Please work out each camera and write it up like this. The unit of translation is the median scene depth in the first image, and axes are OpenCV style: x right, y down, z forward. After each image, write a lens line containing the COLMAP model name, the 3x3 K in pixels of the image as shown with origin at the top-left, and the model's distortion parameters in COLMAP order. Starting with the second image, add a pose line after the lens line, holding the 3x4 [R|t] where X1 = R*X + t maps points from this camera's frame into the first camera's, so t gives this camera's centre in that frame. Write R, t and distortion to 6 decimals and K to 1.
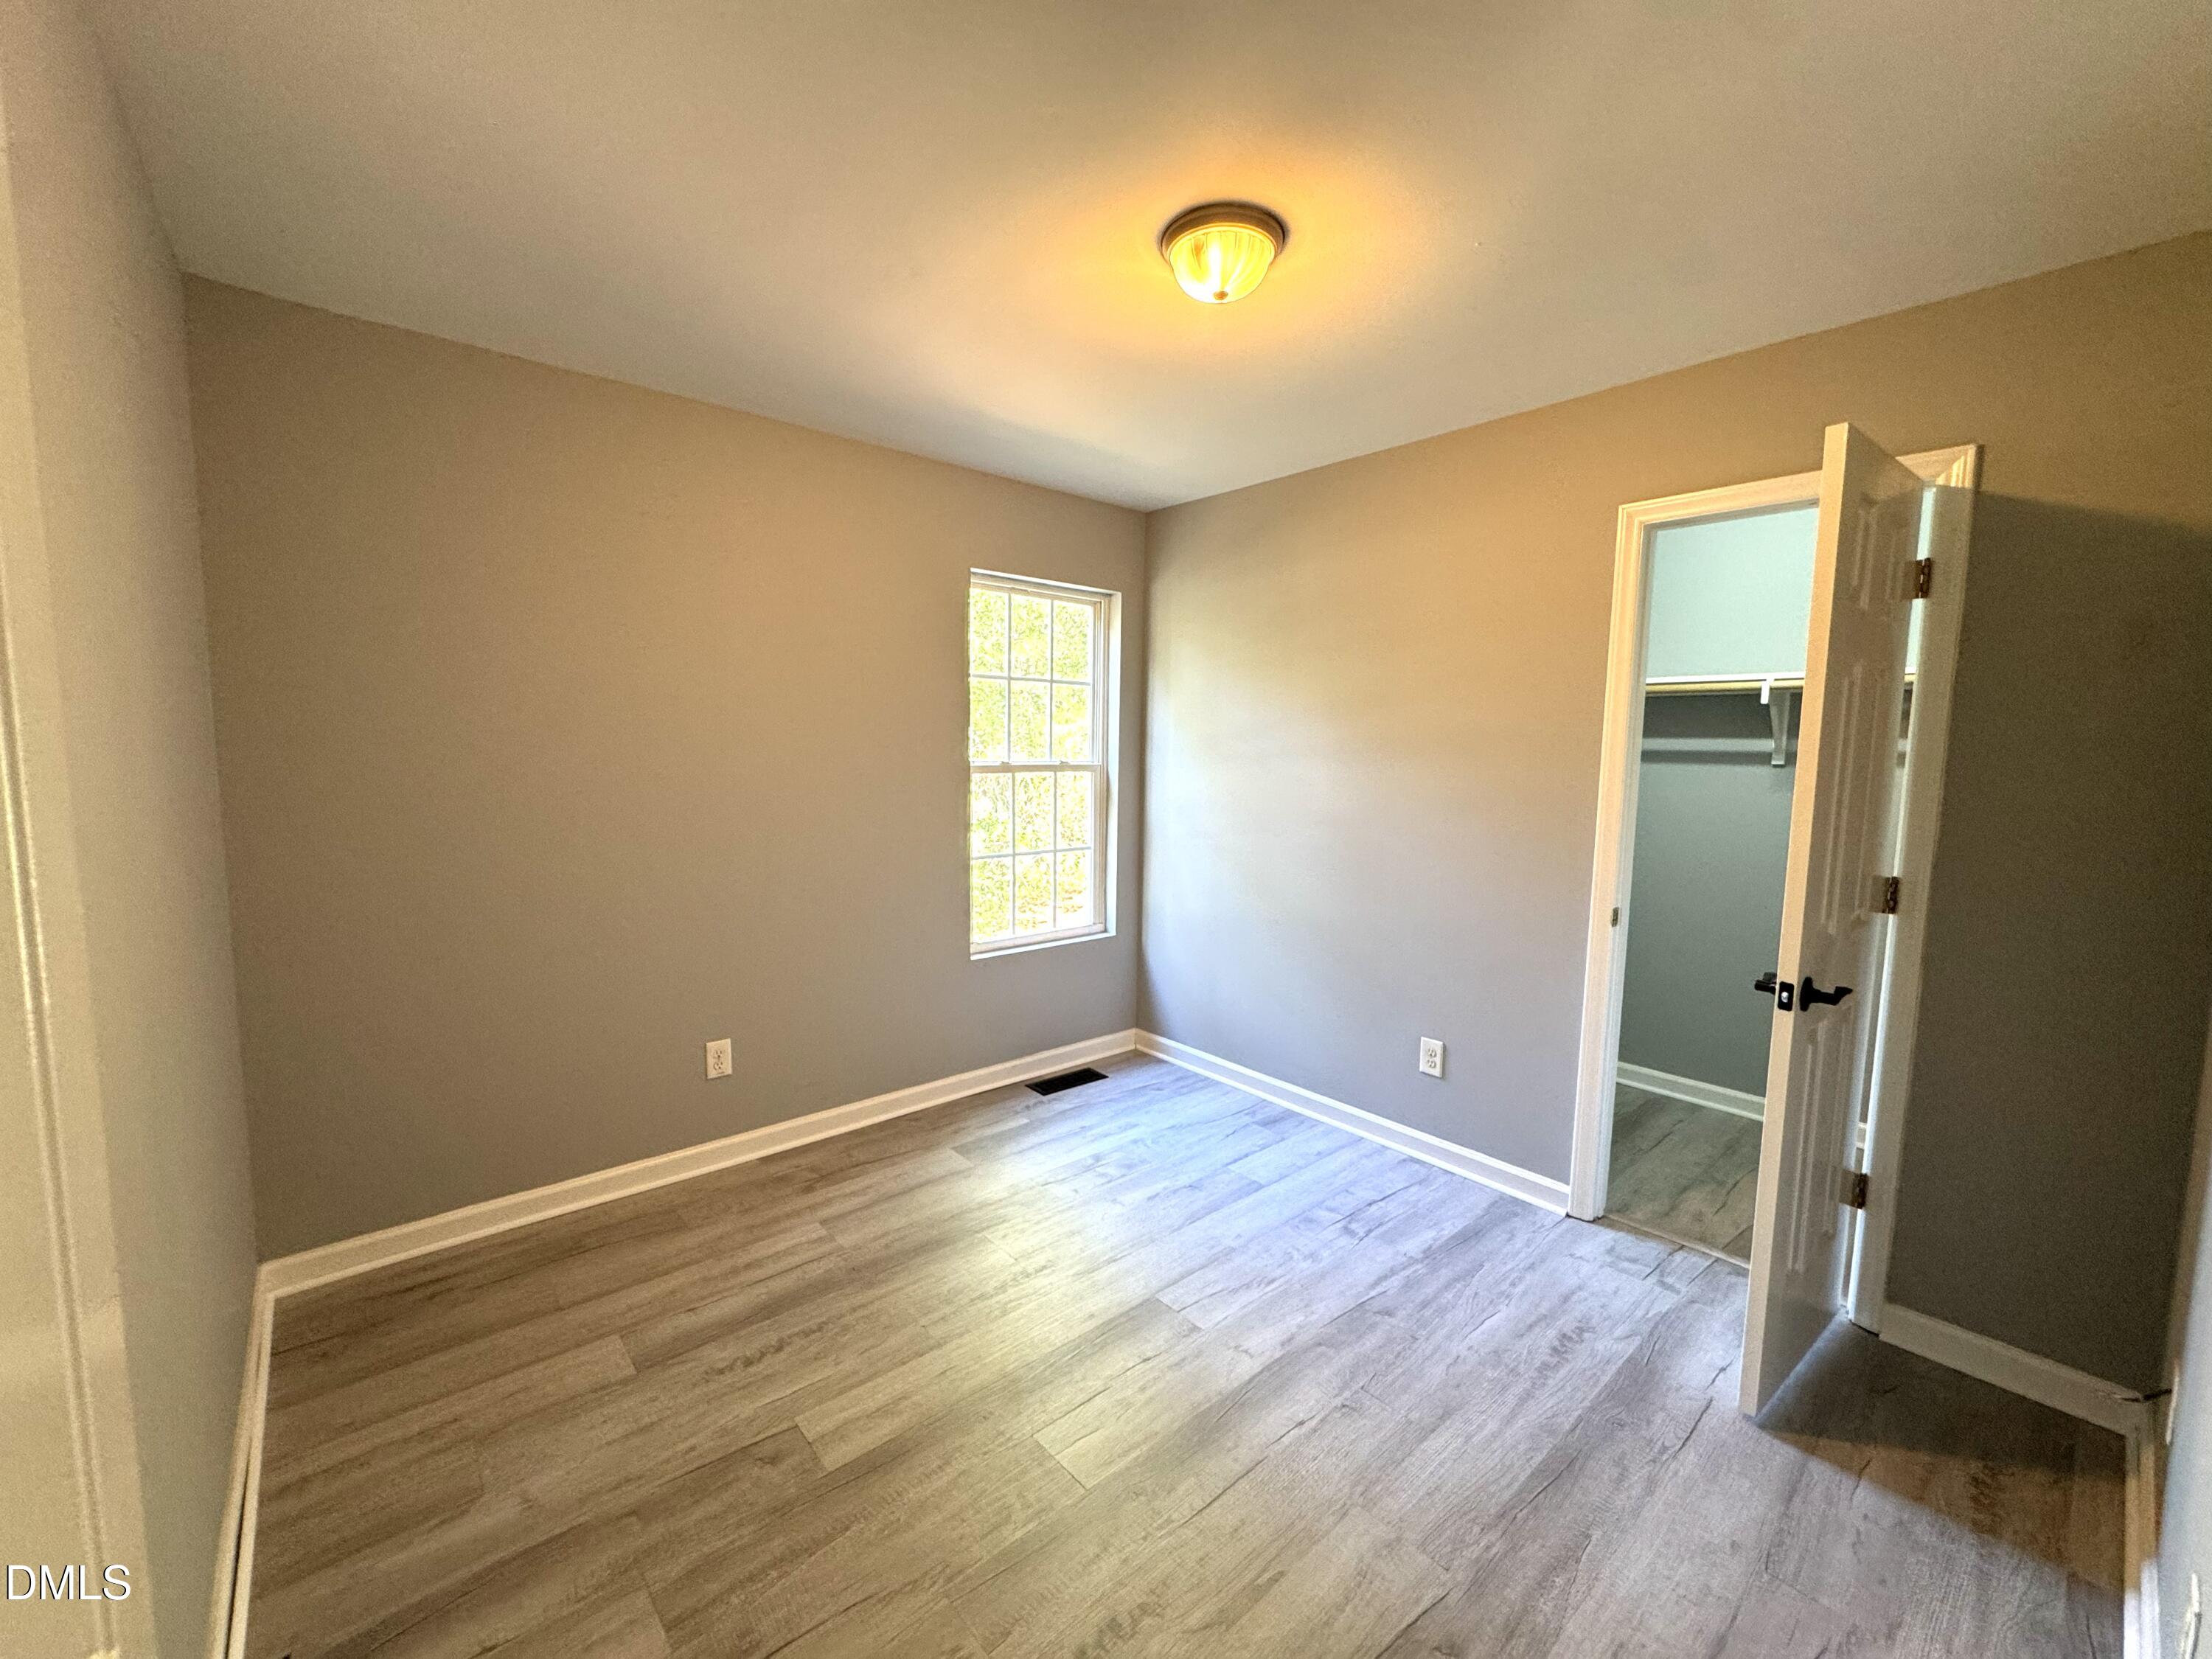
lens RADIAL K [[889.2, 0, 1107.2], [0, 889.2, 832.9], [0, 0, 1]] dist [-0.002593, -0.000155]
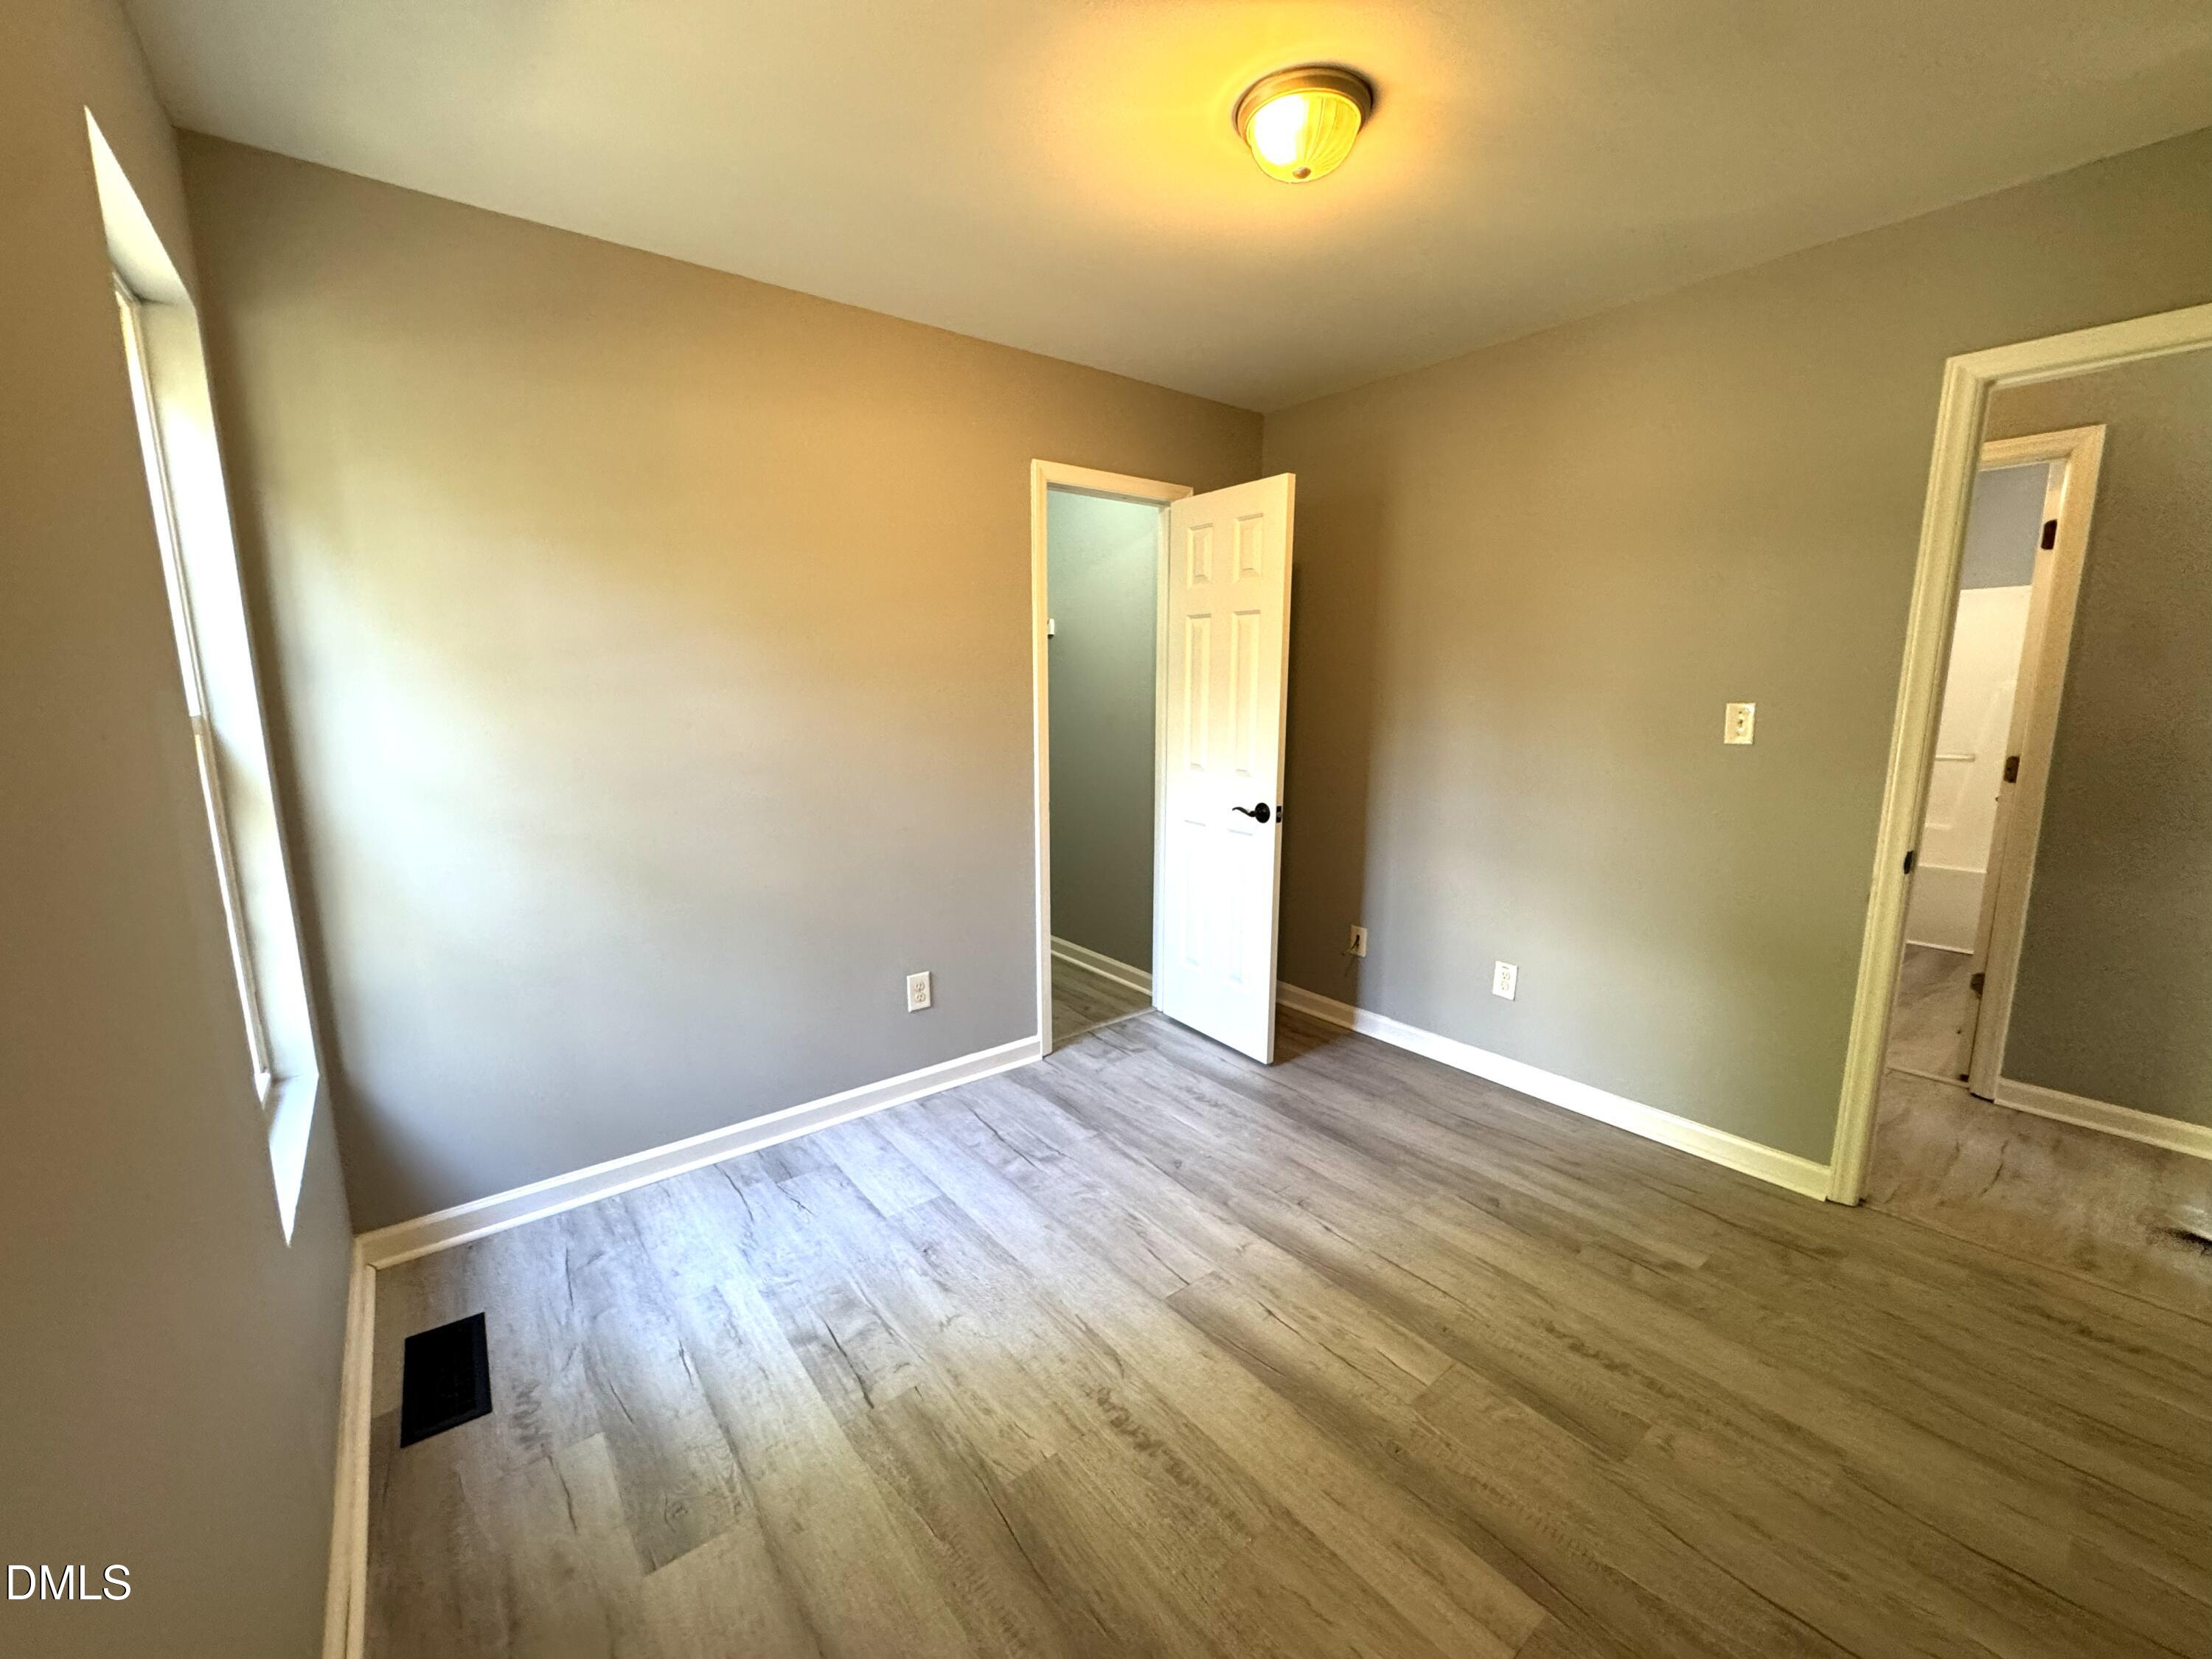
lens RADIAL K [[889.2, 0, 1107.2], [0, 889.2, 832.9], [0, 0, 1]] dist [-0.002593, -0.000155]
pose [[0.048086, -0.185968, 0.981378, -0.609458], [0.102519, 0.978245, 0.180351, -0.079413], [-0.993568, 0.091938, 0.066105, 0.800270]]
